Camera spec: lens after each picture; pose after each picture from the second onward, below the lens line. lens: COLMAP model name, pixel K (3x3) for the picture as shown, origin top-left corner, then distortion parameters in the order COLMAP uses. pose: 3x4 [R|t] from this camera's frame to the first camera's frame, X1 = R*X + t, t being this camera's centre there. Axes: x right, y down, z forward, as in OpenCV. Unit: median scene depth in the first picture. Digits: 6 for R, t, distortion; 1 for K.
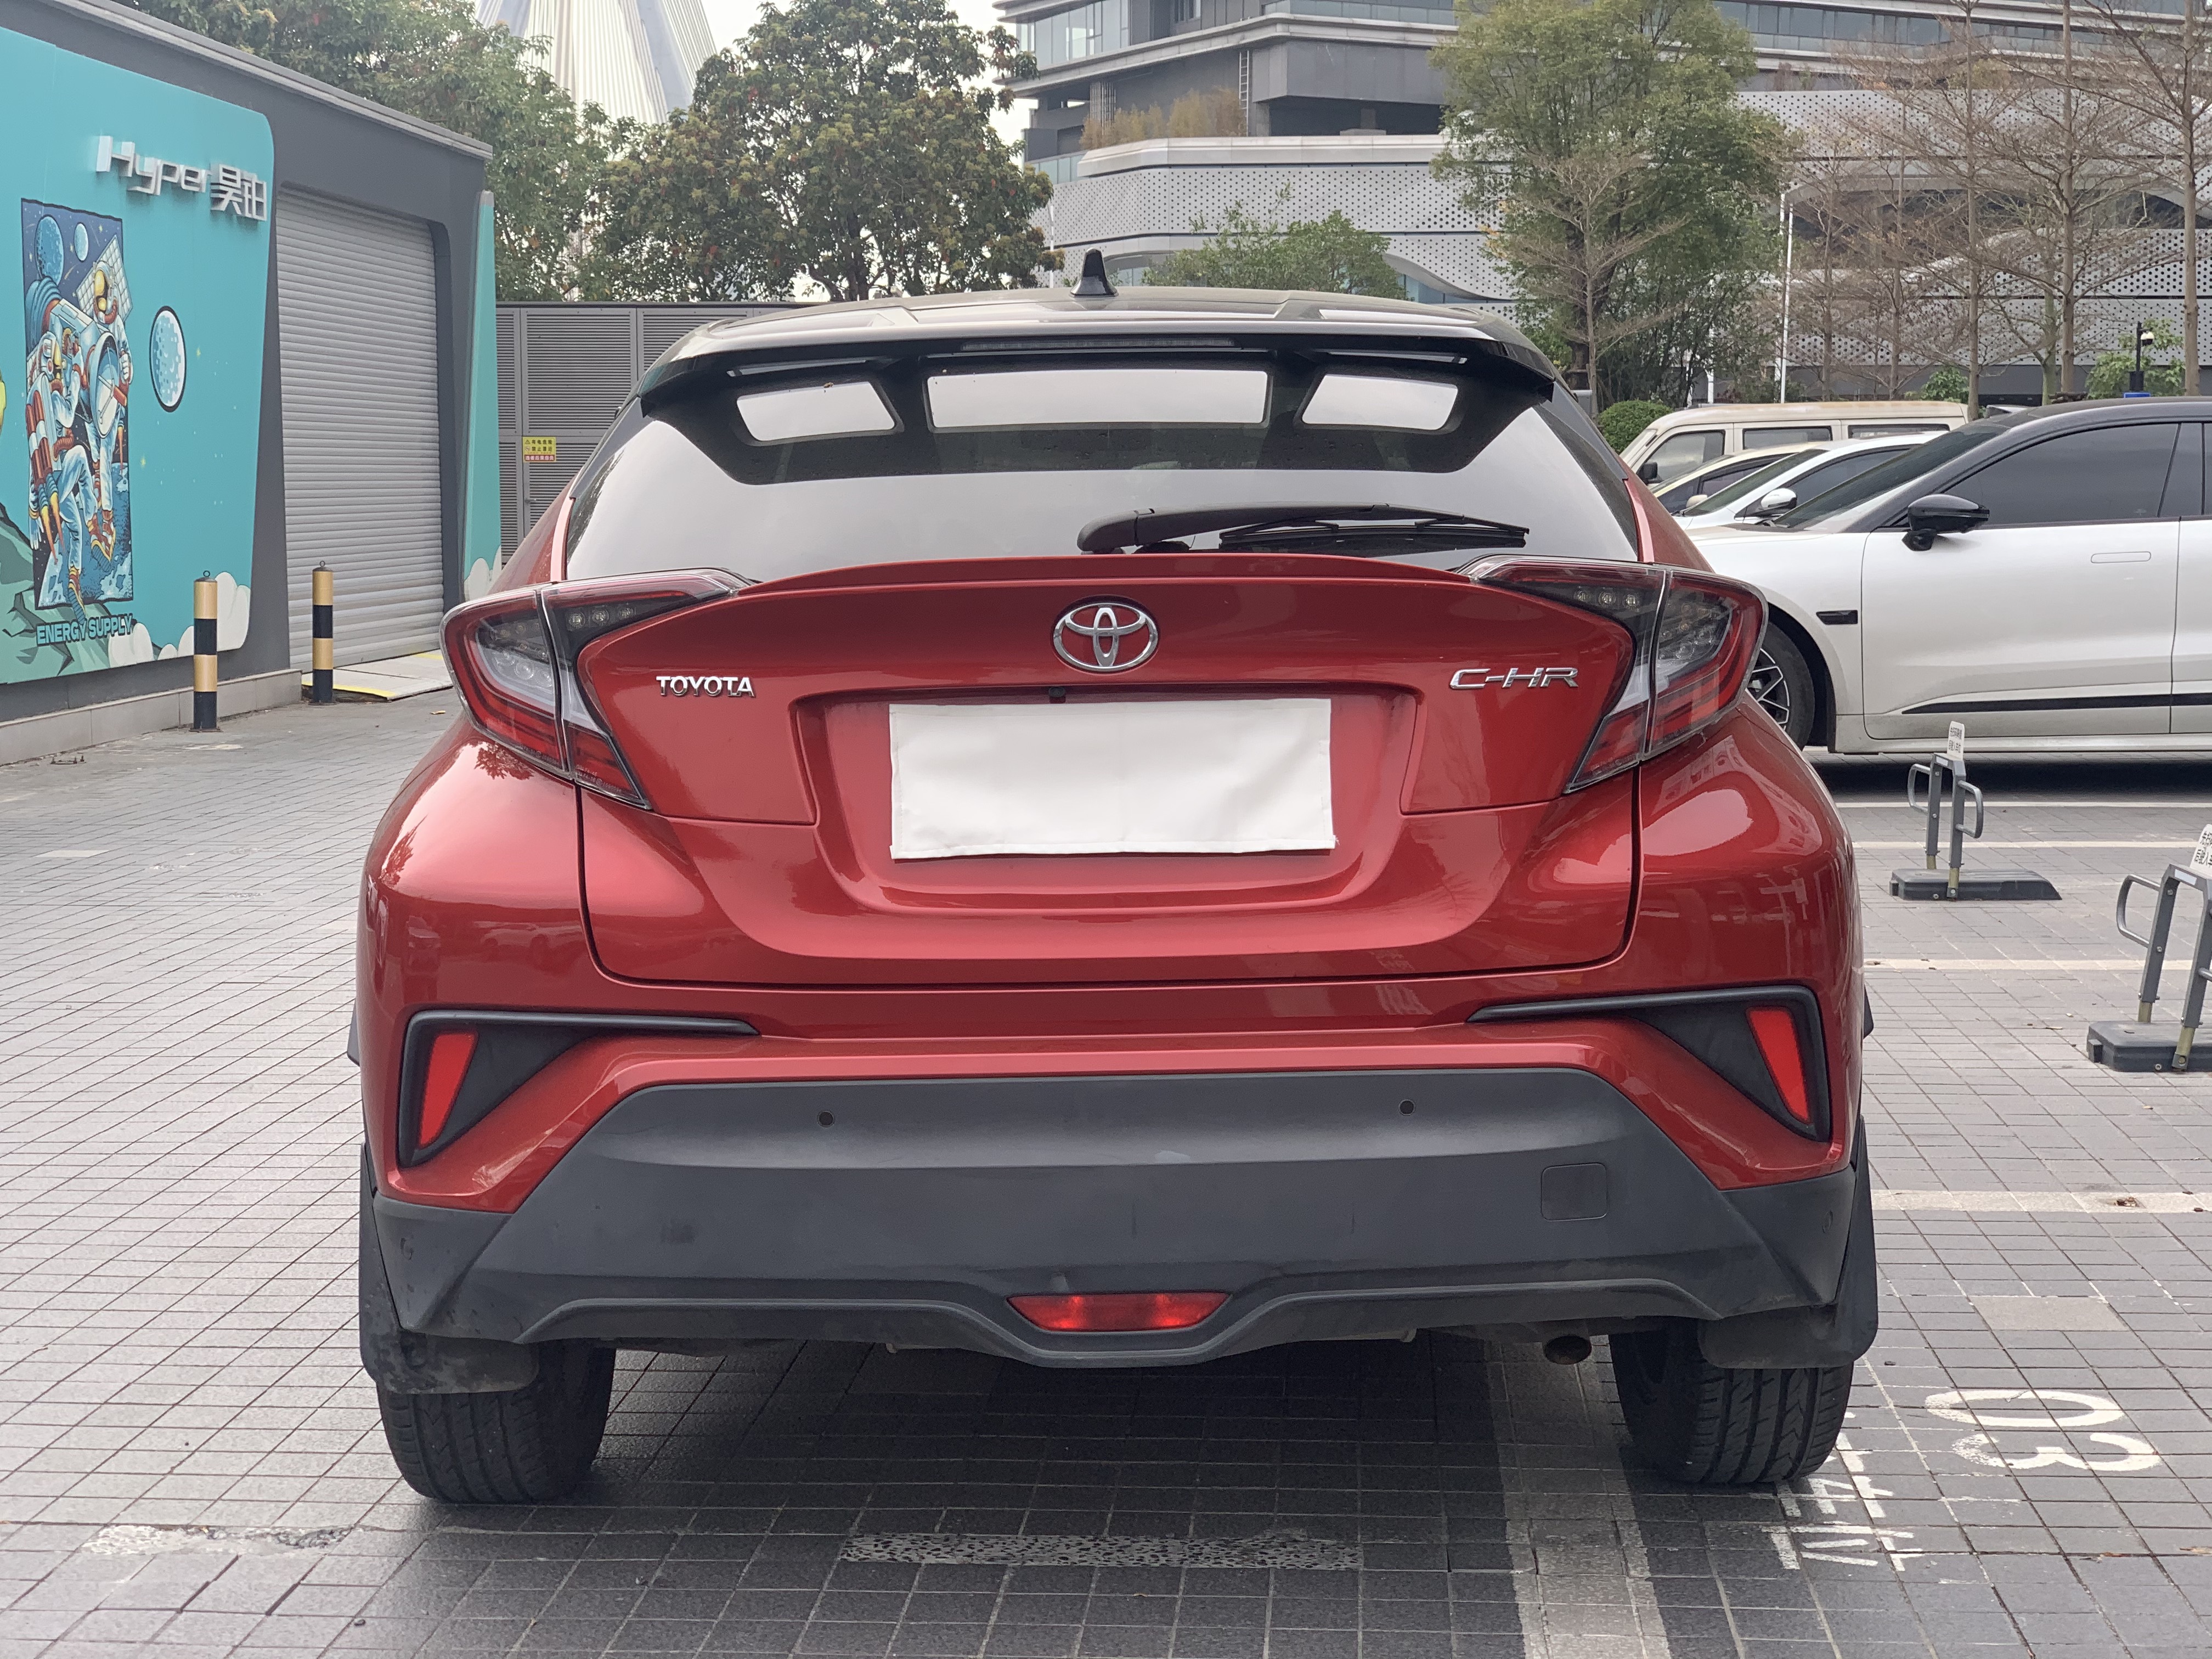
lens RADIAL K [[3371.6, 0, 1093.7], [0, 3371.6, 821.6], [0, 0, 1]] dist [0.046530, 0.000000]
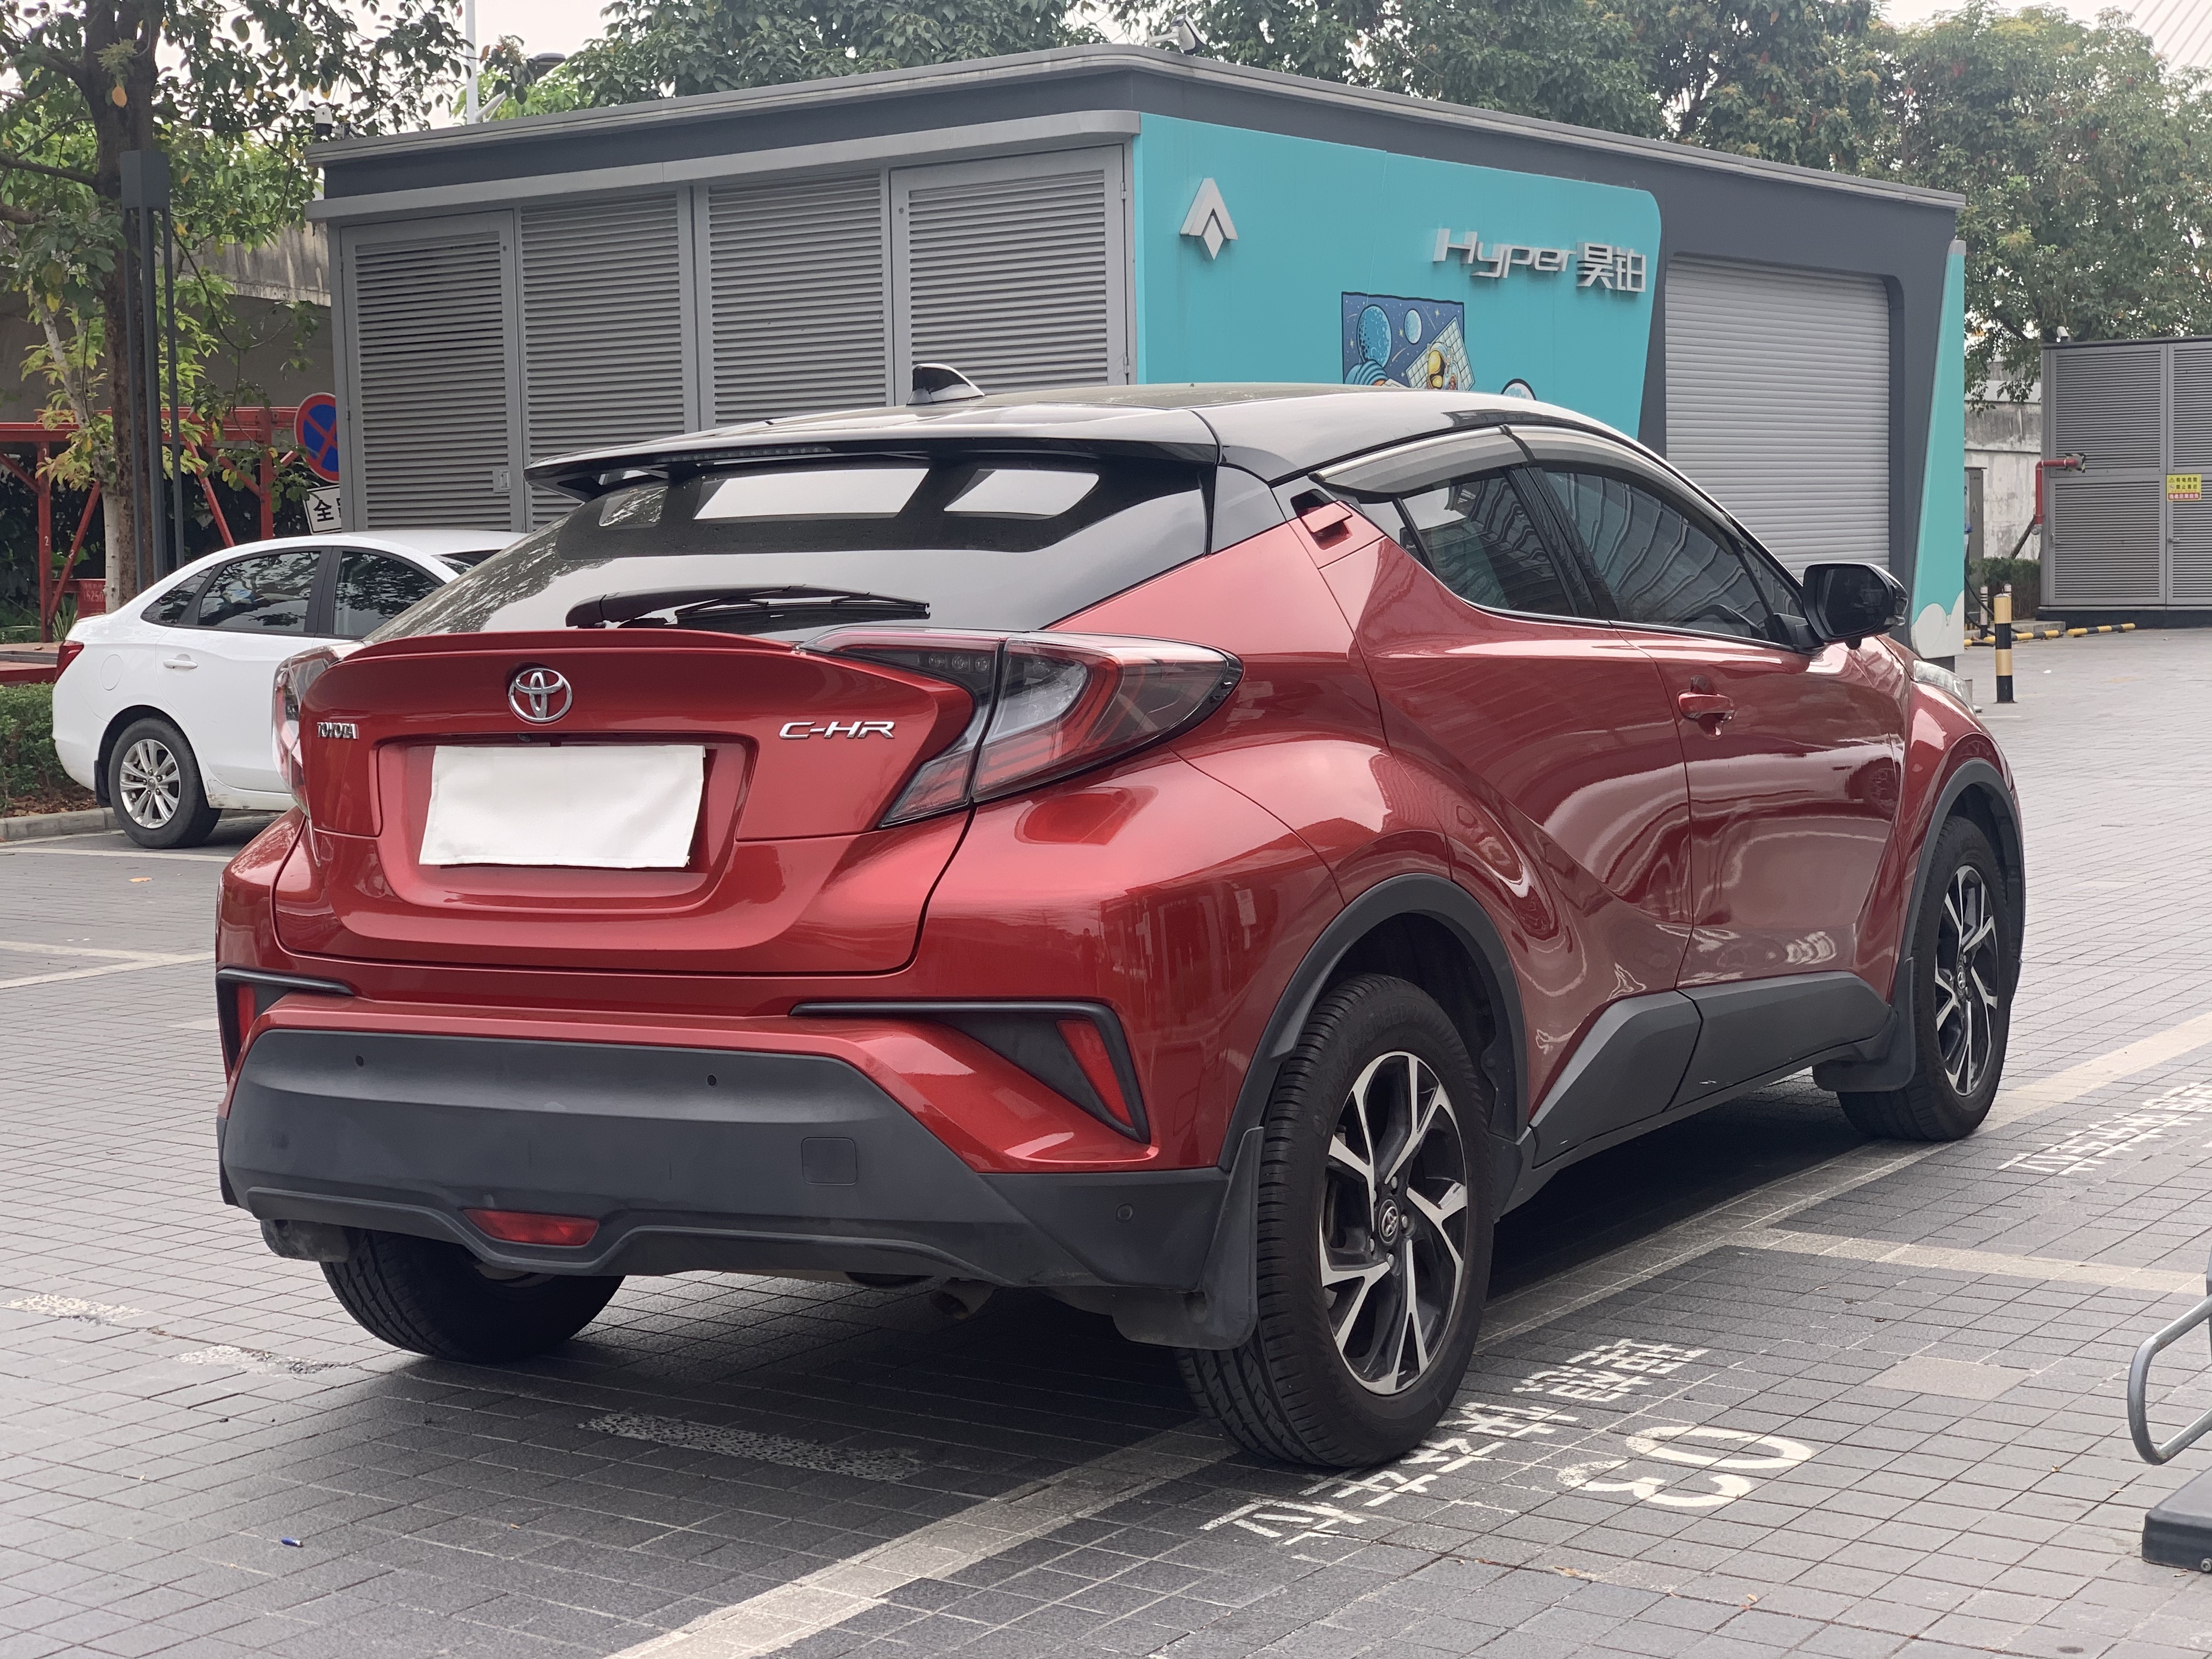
lens RADIAL K [[3371.6, 0, 1086.9], [0, 3371.6, 840.8], [0, 0, 1]] dist [0.046530, 0.000000]
pose [[0.848001, 0.028162, -0.529246, 0.203738], [-0.031493, 0.999500, 0.002723, -0.002319], [0.529058, 0.014359, 0.848464, 0.007863]]
